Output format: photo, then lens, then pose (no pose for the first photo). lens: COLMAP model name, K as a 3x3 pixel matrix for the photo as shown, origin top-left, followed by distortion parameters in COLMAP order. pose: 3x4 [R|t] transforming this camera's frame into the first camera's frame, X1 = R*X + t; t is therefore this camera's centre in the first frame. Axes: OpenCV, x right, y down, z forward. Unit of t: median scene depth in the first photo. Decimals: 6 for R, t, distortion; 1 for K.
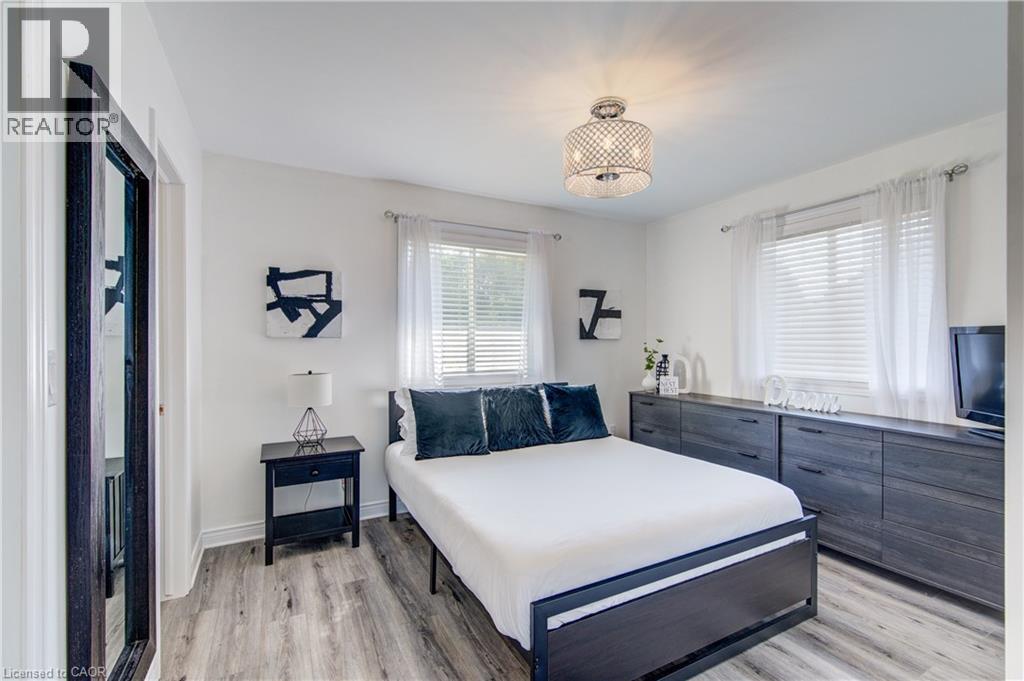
lens RADIAL K [[441.0, 0, 511.0], [0, 441.0, 339.9], [0, 0, 1]] dist [-0.003800, 0.000132]
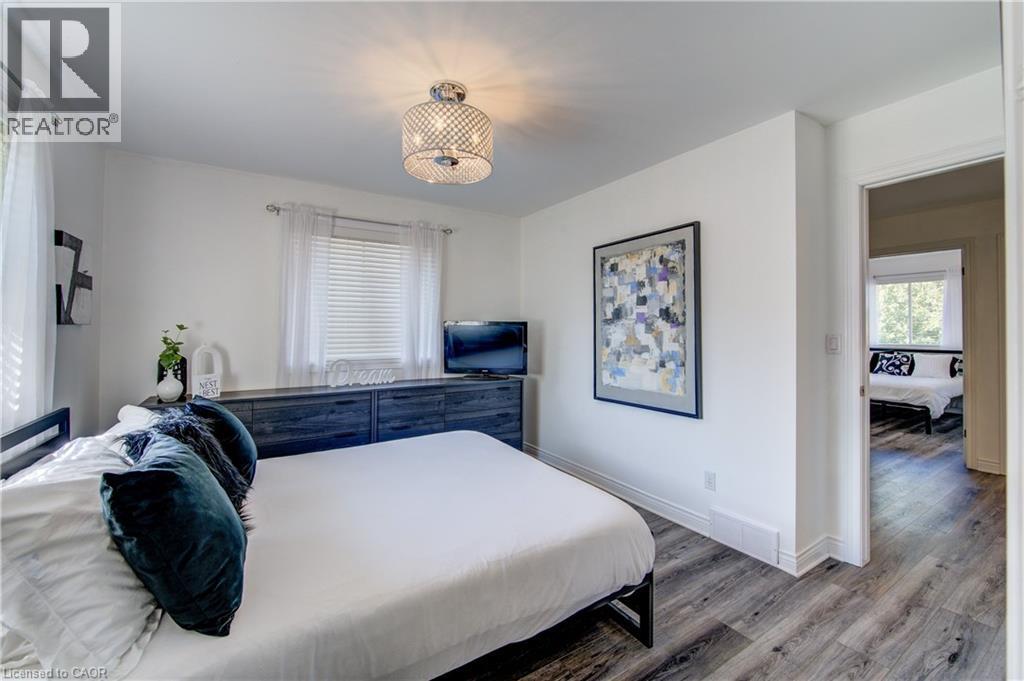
lens RADIAL K [[441.0, 0, 507.6], [0, 441.0, 326.0], [0, 0, 1]] dist [-0.003800, 0.000132]
pose [[-0.086444, 0.014572, 0.996150, -0.644874], [-0.002894, 0.999885, -0.014878, 0.012721], [-0.996253, -0.004169, -0.086391, 0.790649]]
